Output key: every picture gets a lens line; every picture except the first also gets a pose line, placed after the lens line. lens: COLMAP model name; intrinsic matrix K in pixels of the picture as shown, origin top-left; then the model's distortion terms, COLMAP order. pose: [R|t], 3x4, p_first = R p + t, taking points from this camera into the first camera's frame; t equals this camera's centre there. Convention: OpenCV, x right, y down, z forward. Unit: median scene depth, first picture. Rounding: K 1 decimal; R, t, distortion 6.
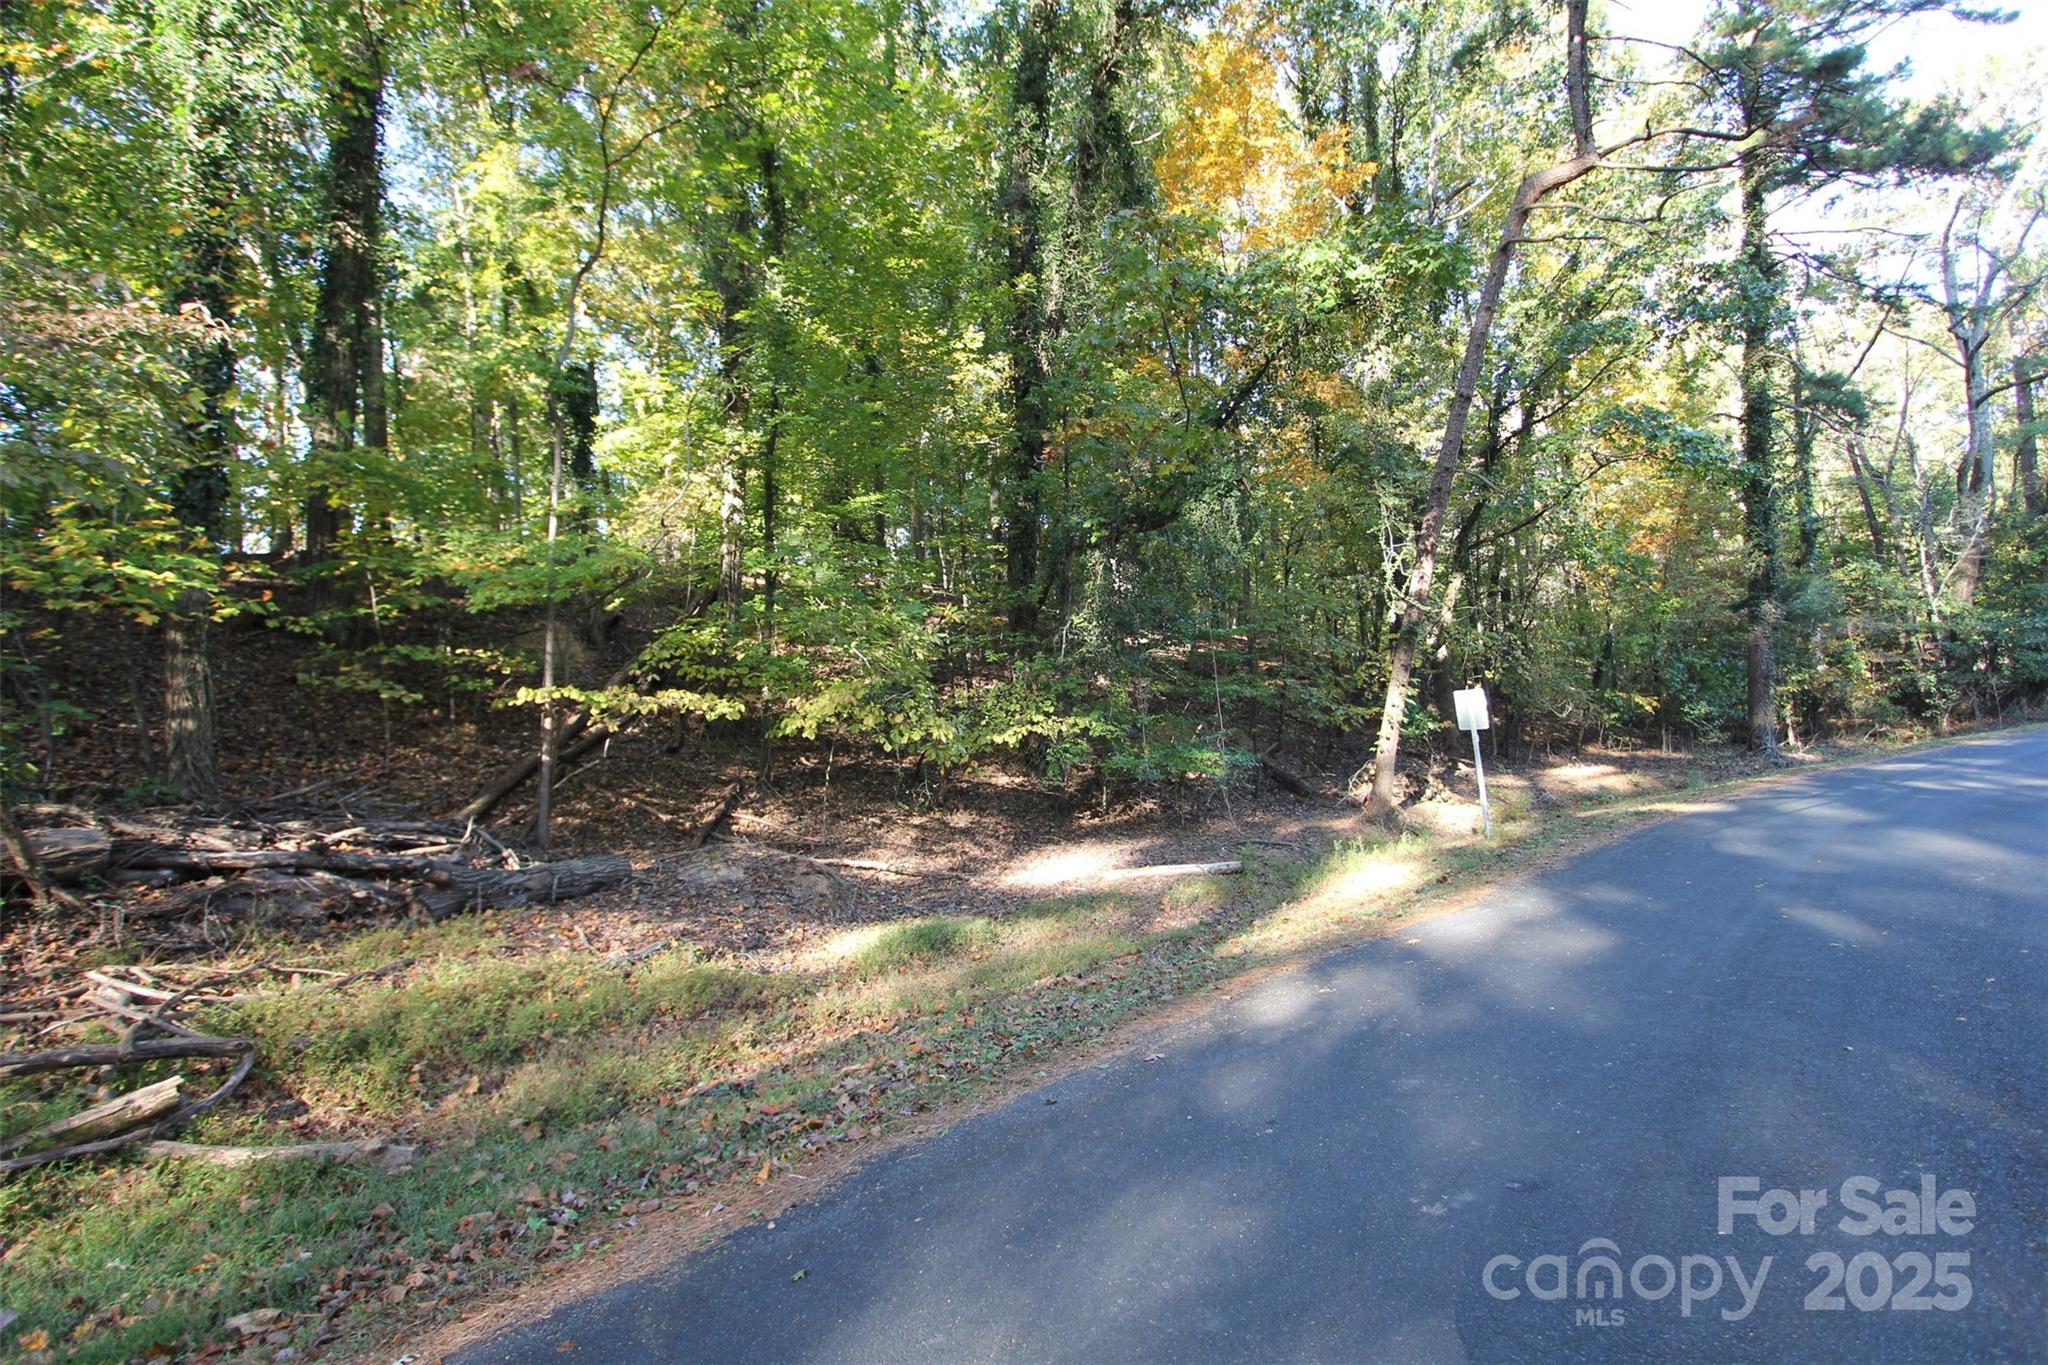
lens RADIAL K [[995.6, 0, 1024.1], [0, 995.6, 672.7], [0, 0, 1]] dist [-0.001462, -0.000904]
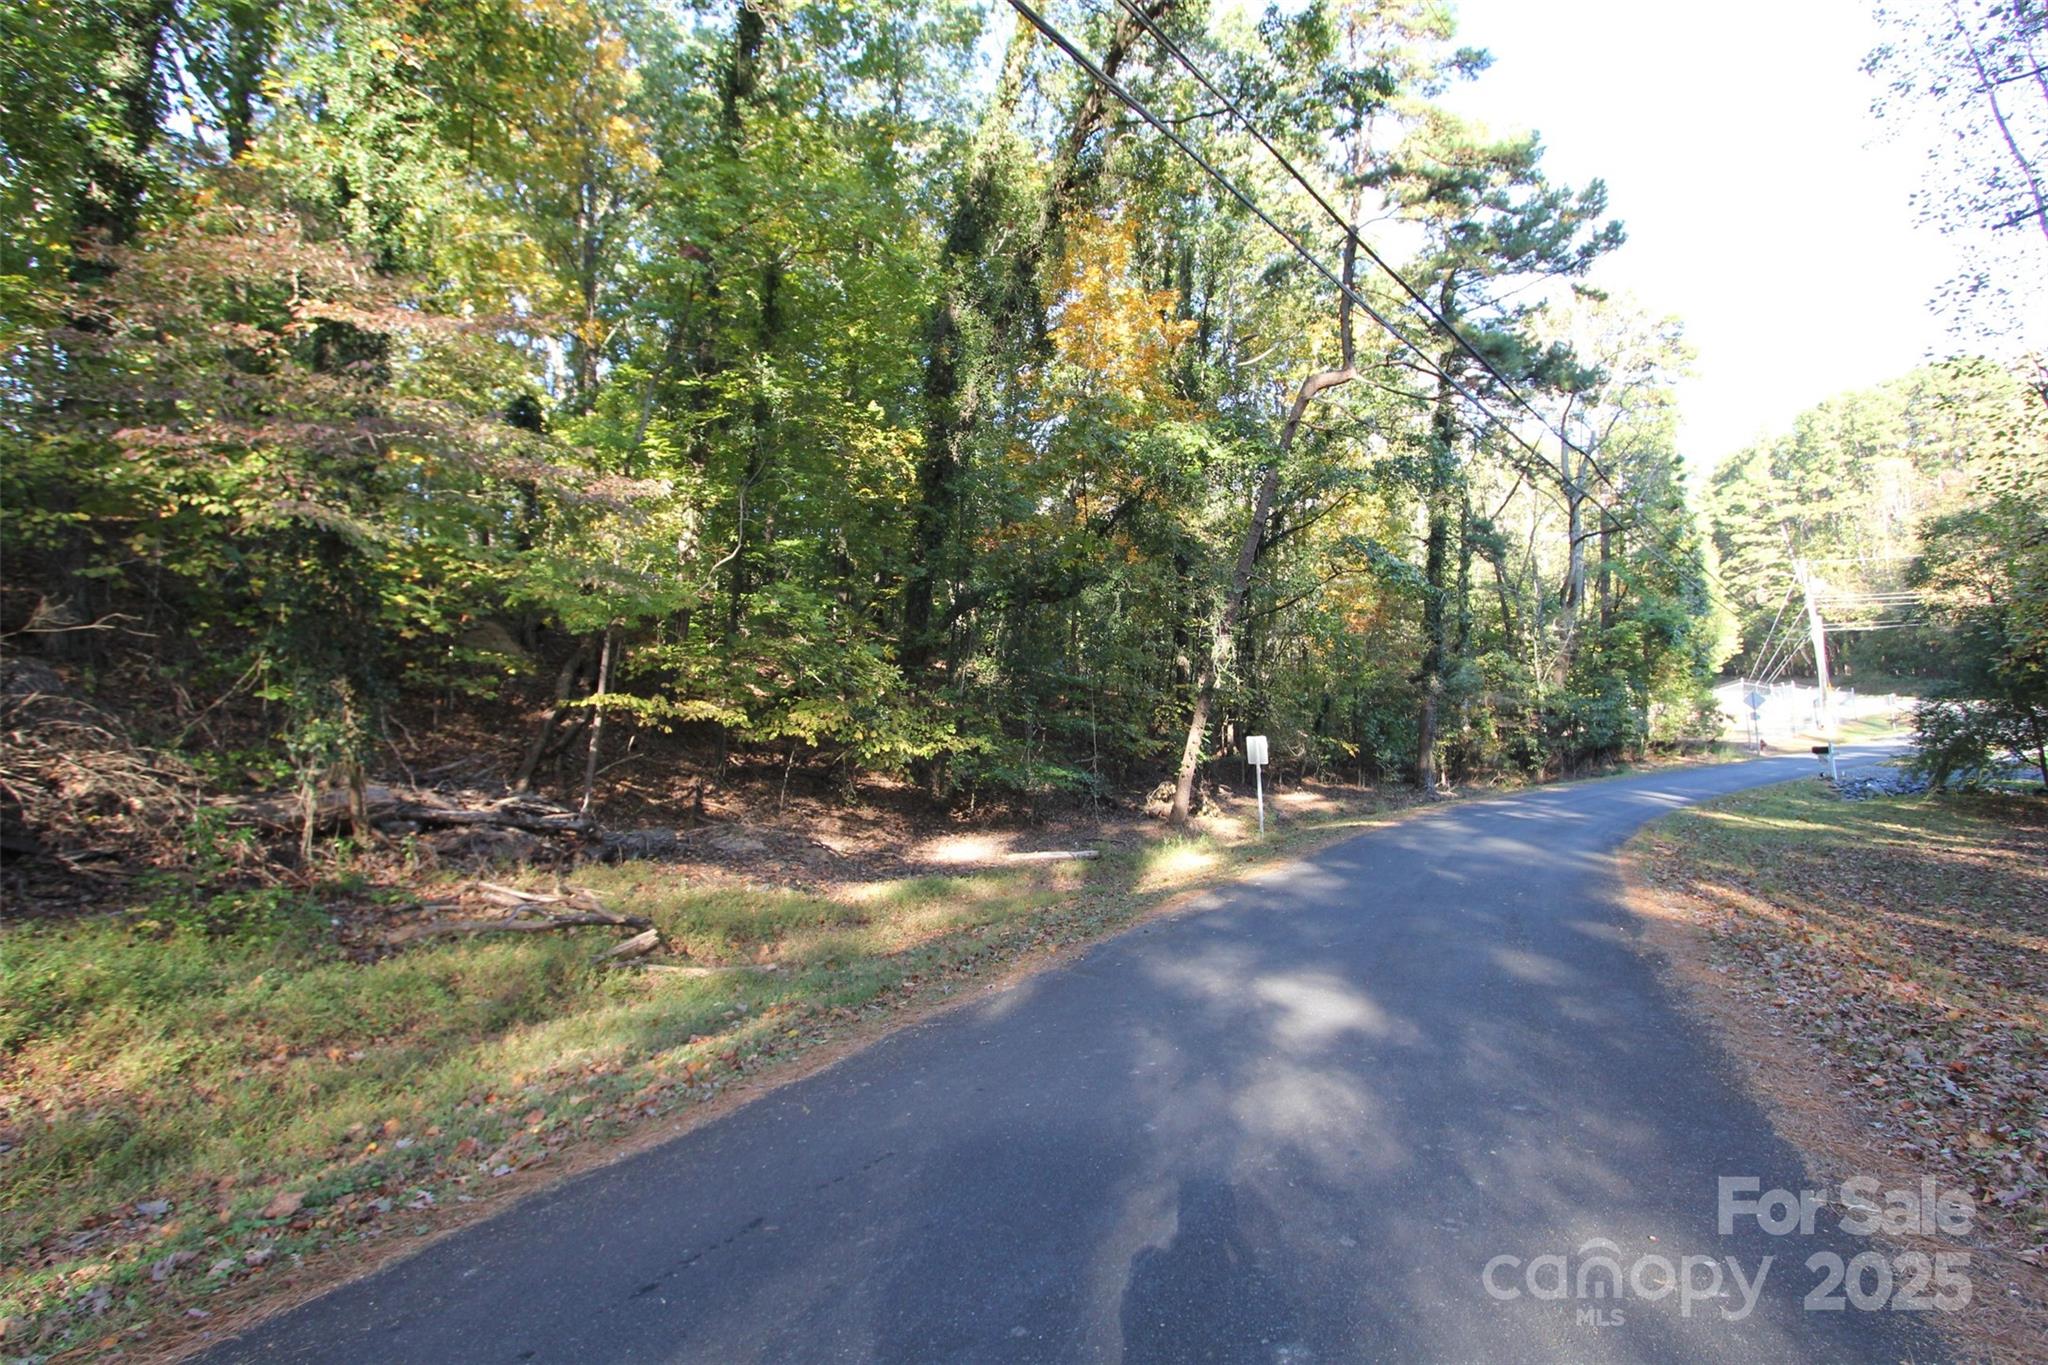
lens RADIAL K [[995.6, 0, 1024.1], [0, 995.6, 672.7], [0, 0, 1]] dist [-0.001462, -0.000904]
pose [[0.964757, 0.074773, 0.252297, -0.133916], [-0.071933, 0.997199, -0.020476, -0.011422], [-0.253121, 0.001606, 0.967433, -0.168821]]
